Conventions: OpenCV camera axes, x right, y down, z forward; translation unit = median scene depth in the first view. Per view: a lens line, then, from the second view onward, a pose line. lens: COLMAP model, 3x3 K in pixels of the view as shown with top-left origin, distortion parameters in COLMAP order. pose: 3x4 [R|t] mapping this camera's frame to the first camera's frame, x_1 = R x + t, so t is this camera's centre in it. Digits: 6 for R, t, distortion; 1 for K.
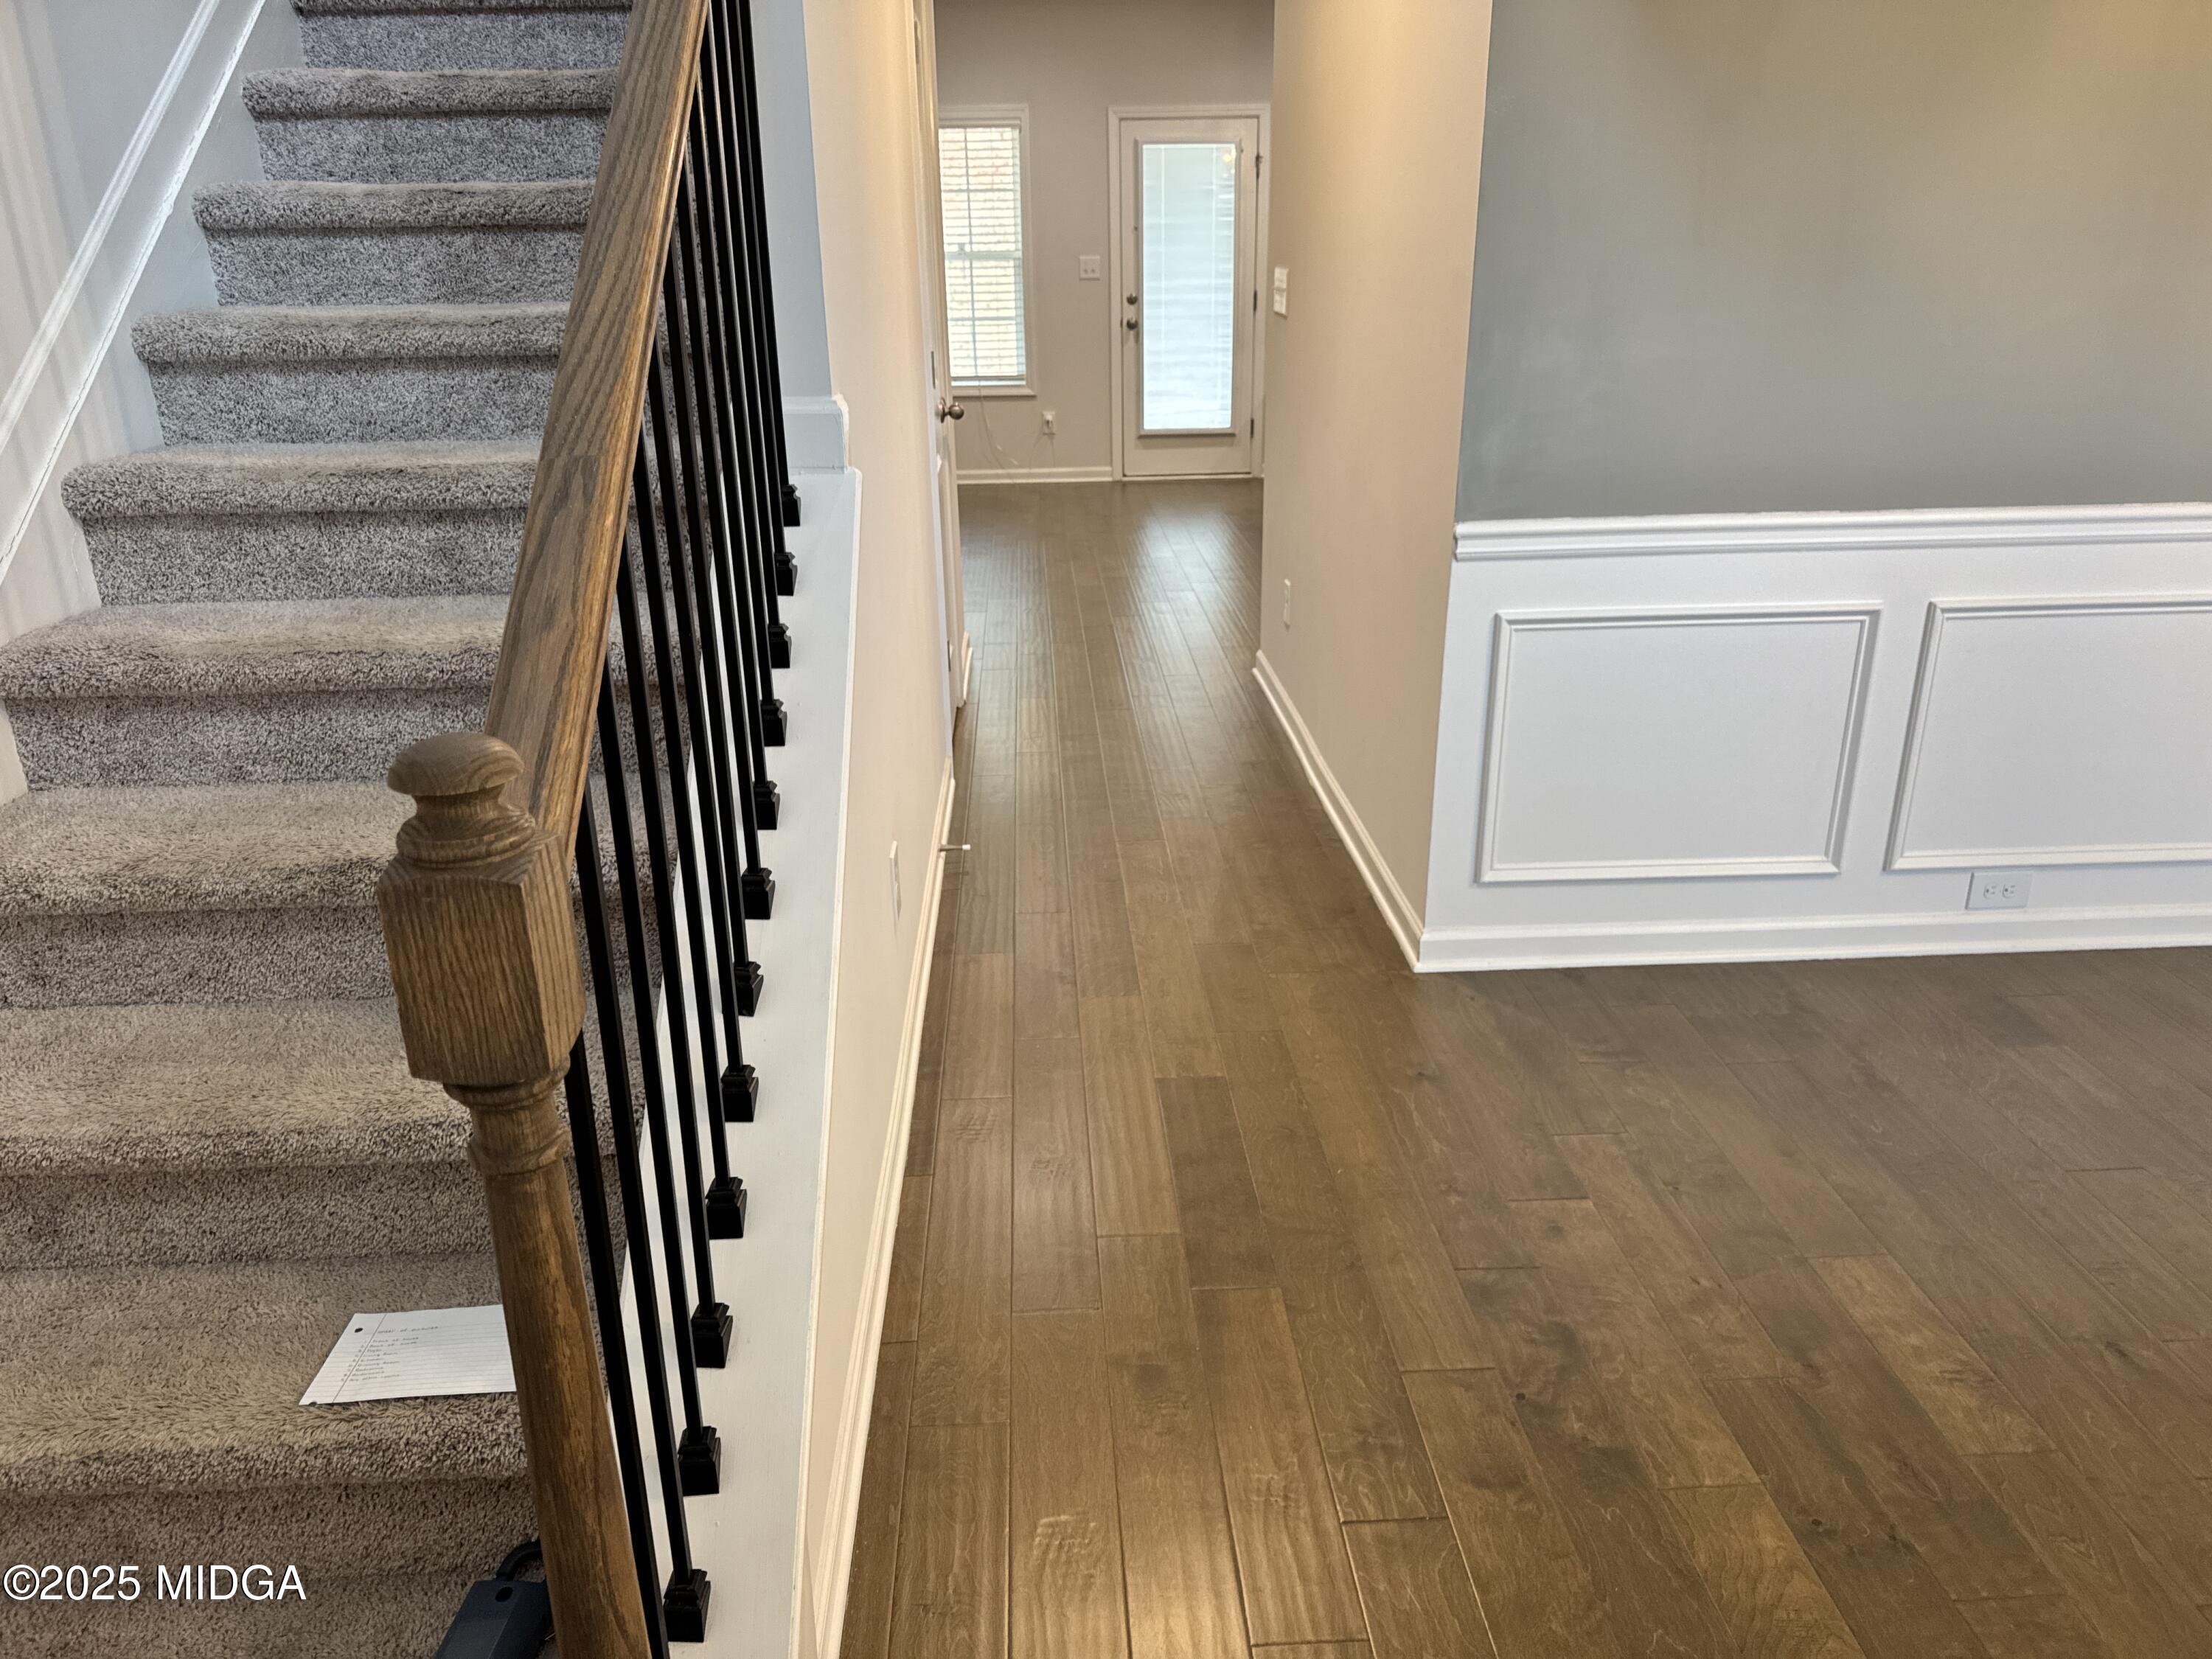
lens RADIAL K [[1570.4, 0, 1101.5], [0, 1570.4, 834.1], [0, 0, 1]] dist [-0.002832, -0.006205]
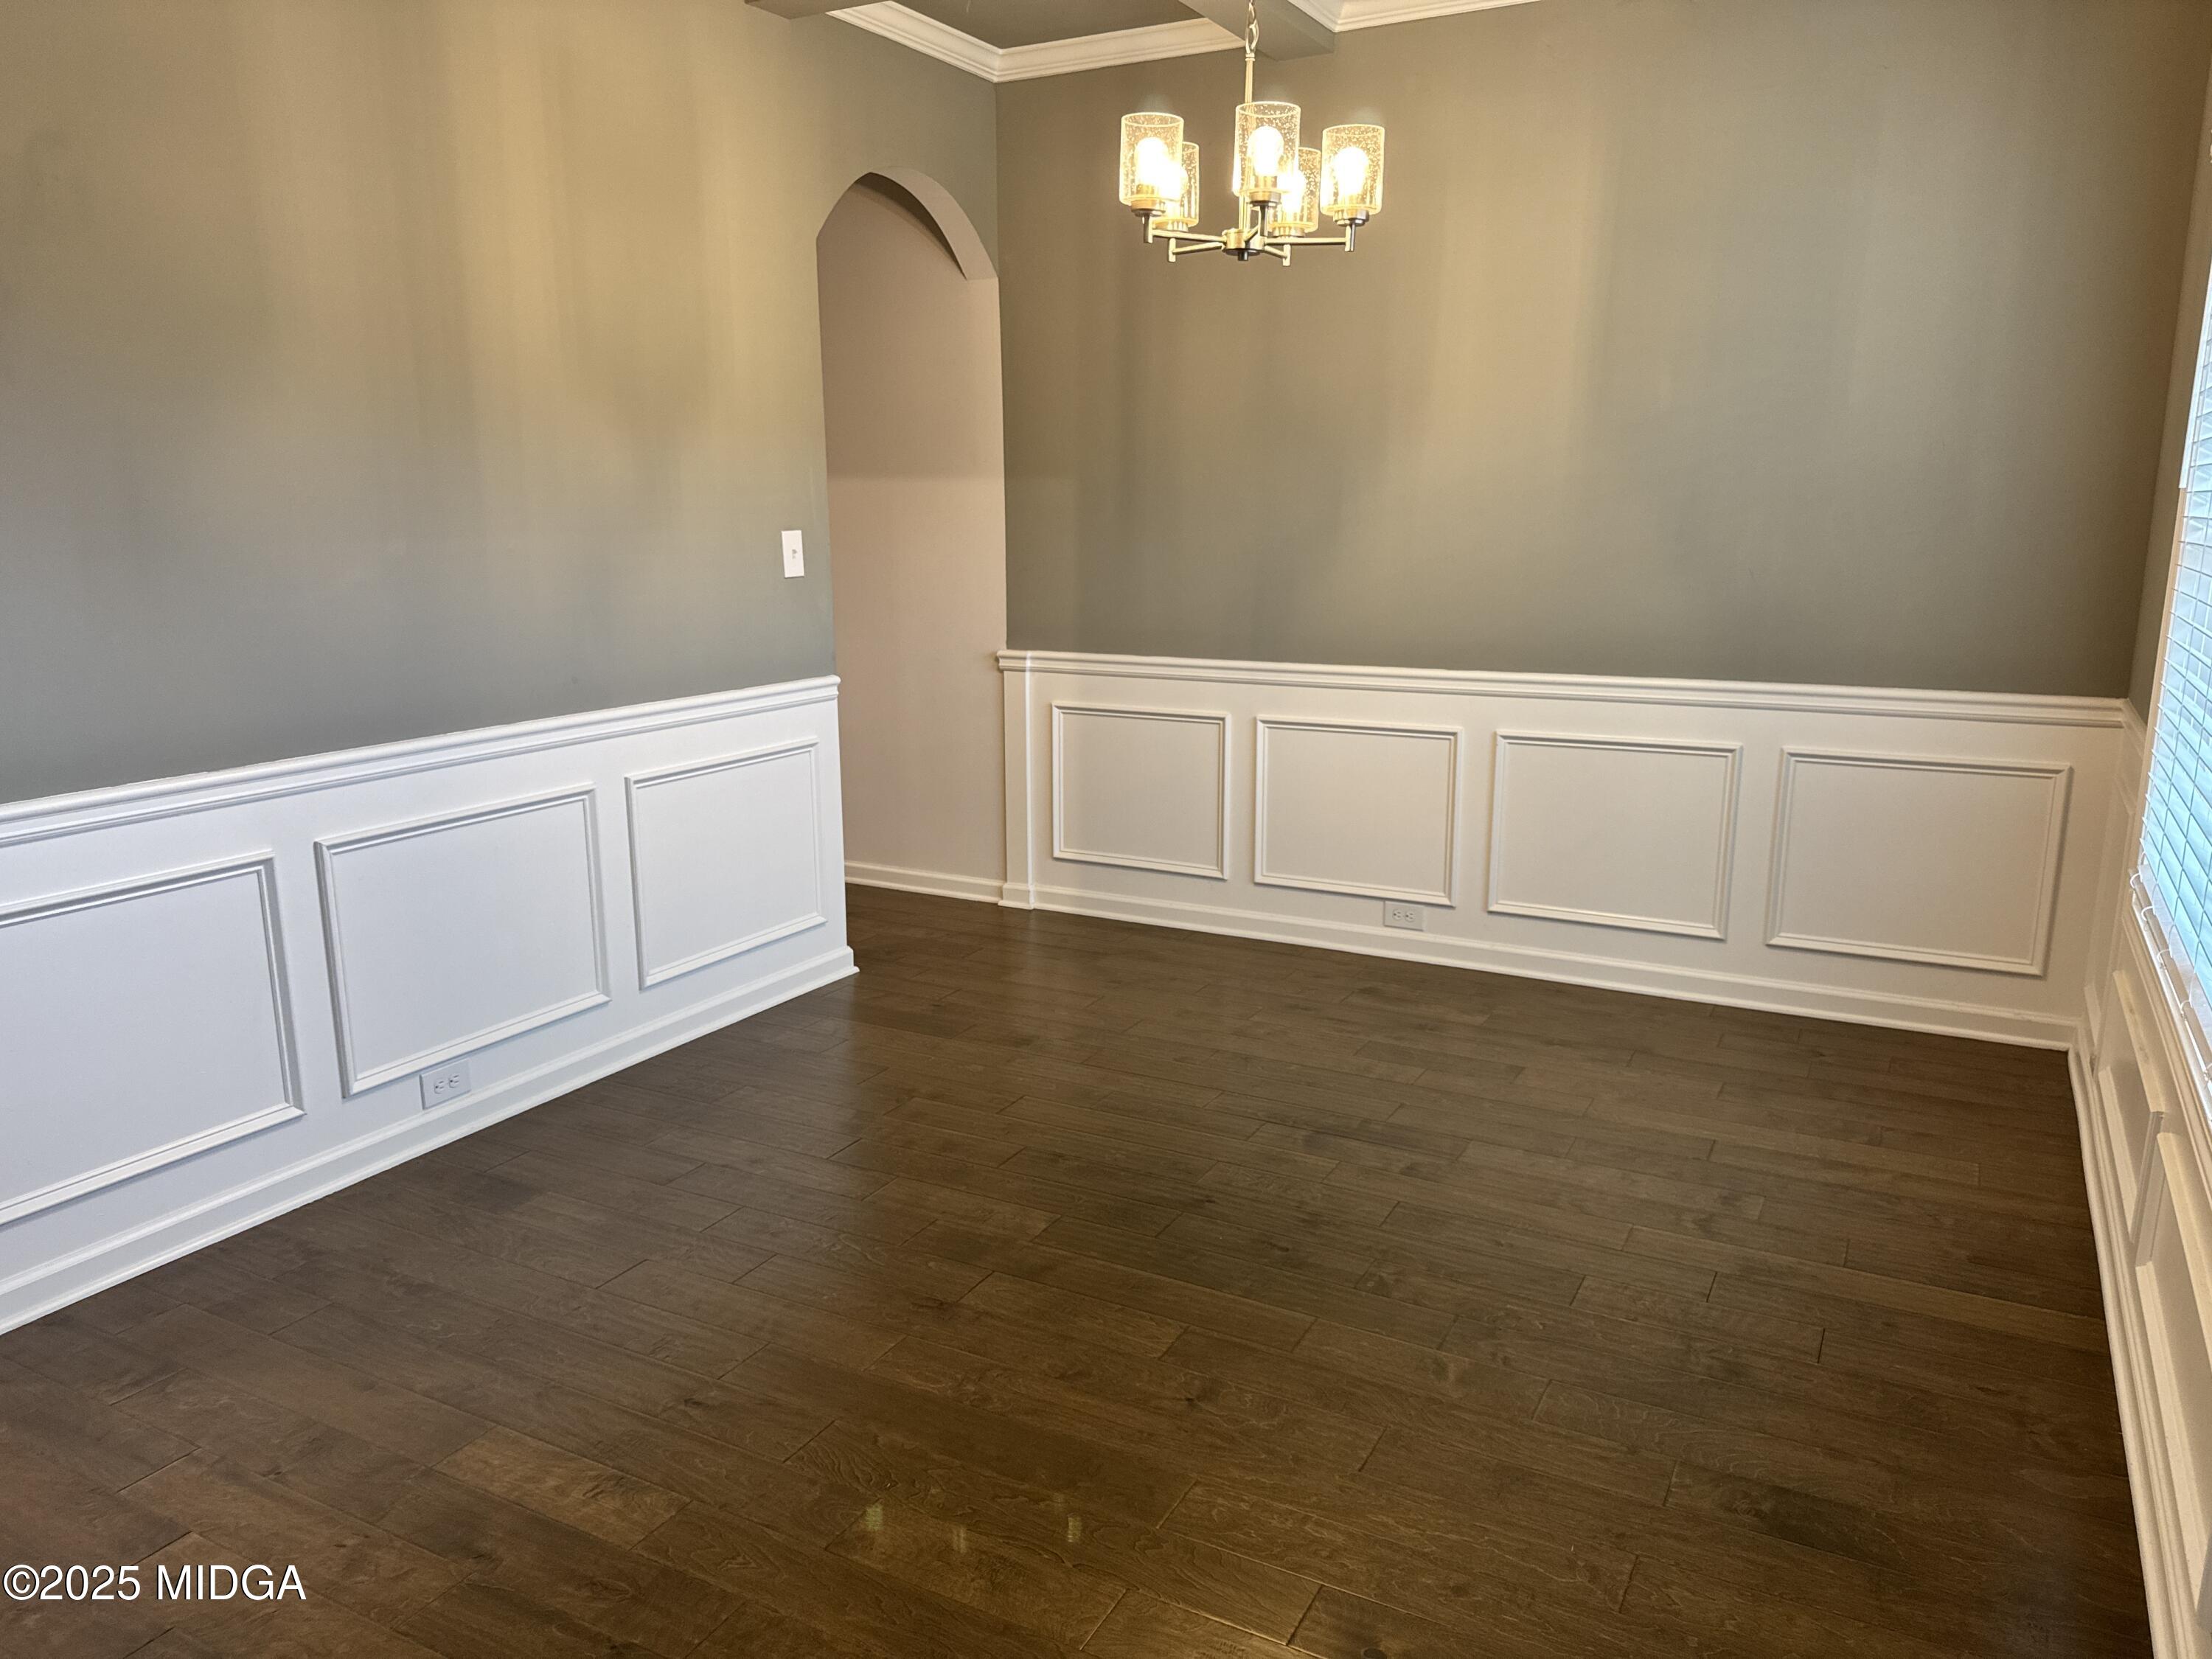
lens RADIAL K [[1570.4, 0, 1106.1], [0, 1570.4, 831.4], [0, 0, 1]] dist [-0.002832, -0.006205]
pose [[0.513370, -0.165062, 0.842143, -0.107891], [0.300270, 0.953846, 0.003912, 0.002615], [-0.803921, 0.250863, 0.539240, -0.008449]]
